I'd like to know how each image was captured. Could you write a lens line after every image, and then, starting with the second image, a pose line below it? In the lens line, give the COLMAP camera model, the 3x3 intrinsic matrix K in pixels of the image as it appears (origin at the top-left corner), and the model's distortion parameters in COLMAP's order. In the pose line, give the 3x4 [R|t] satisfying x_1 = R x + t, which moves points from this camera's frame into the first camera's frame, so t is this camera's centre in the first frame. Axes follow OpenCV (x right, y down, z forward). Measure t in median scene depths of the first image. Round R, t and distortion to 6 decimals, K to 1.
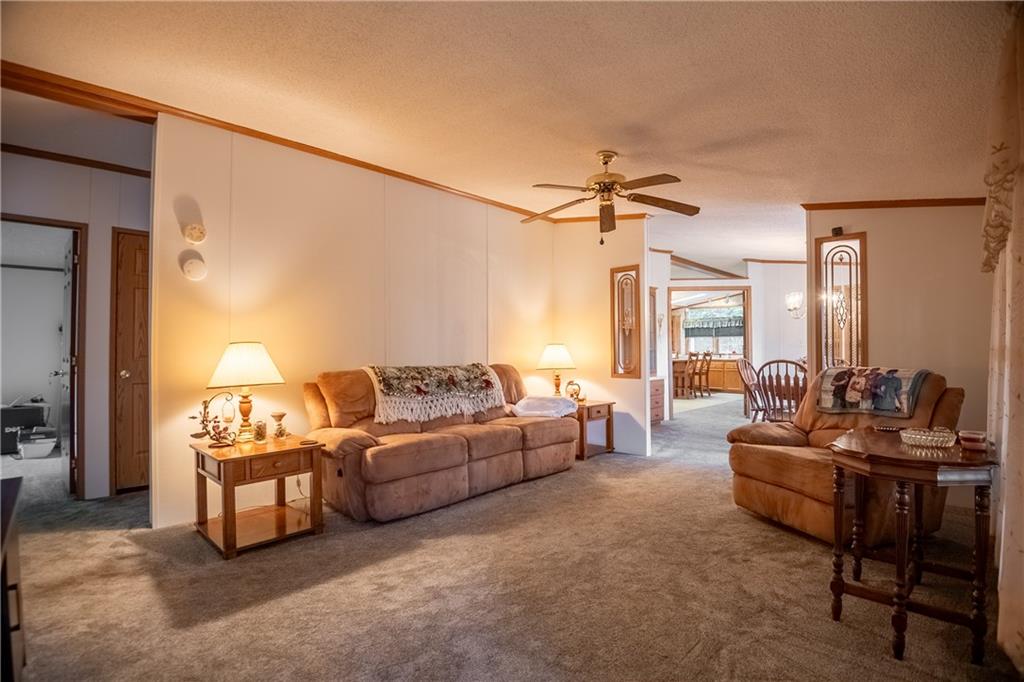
lens RADIAL K [[493.1, 0, 514.8], [0, 493.1, 352.5], [0, 0, 1]] dist [-0.000463, -0.025977]
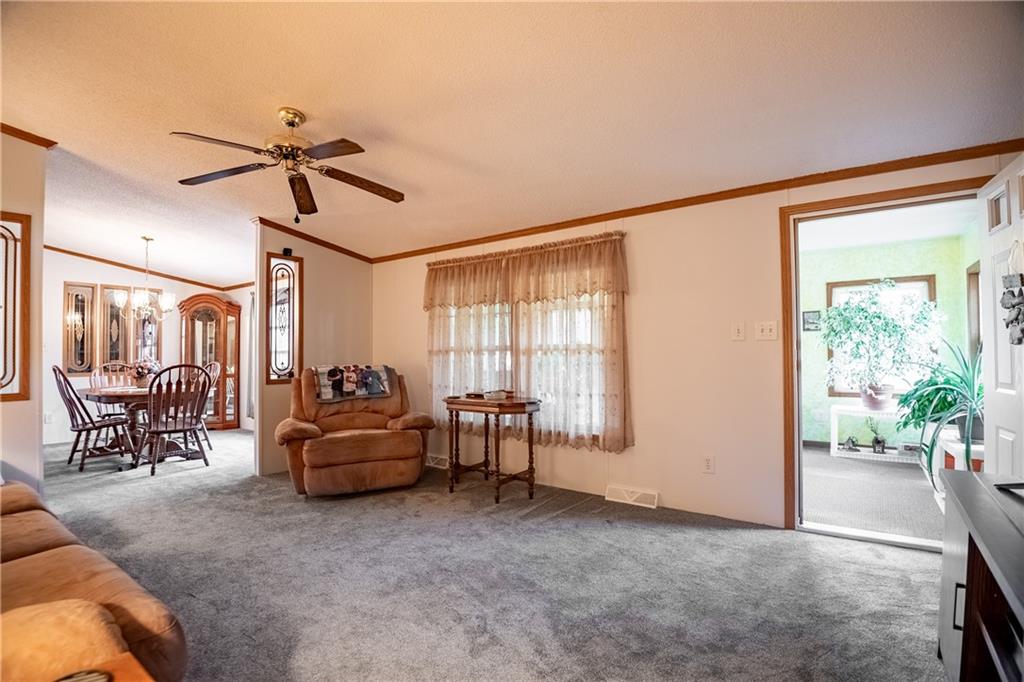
lens RADIAL K [[493.1, 0, 514.8], [0, 493.1, 352.5], [0, 0, 1]] dist [-0.000463, -0.025977]
pose [[-0.179768, 0.006279, 0.983689, -0.666597], [0.013687, 0.999899, -0.003881, 0.006536], [-0.983614, 0.012766, -0.179836, 0.752273]]
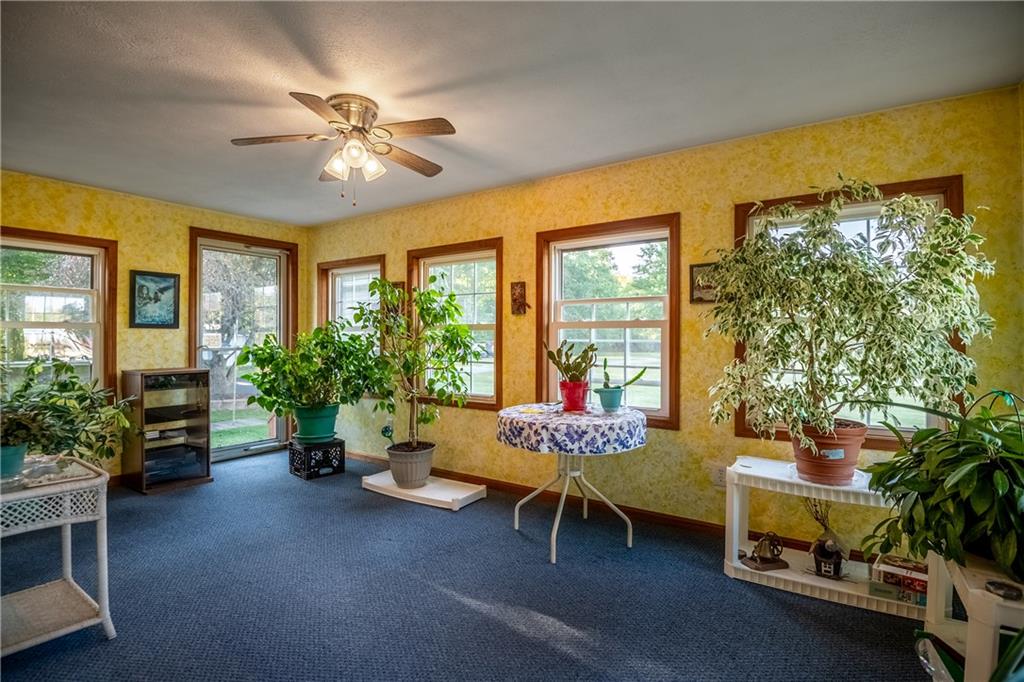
lens RADIAL K [[493.1, 0, 514.8], [0, 493.1, 352.5], [0, 0, 1]] dist [-0.000463, -0.025977]
pose [[-0.197857, -0.018887, 0.980049, -0.391813], [0.002601, 0.999801, 0.019793, 0.006203], [-0.980227, 0.006465, -0.197768, 0.436342]]
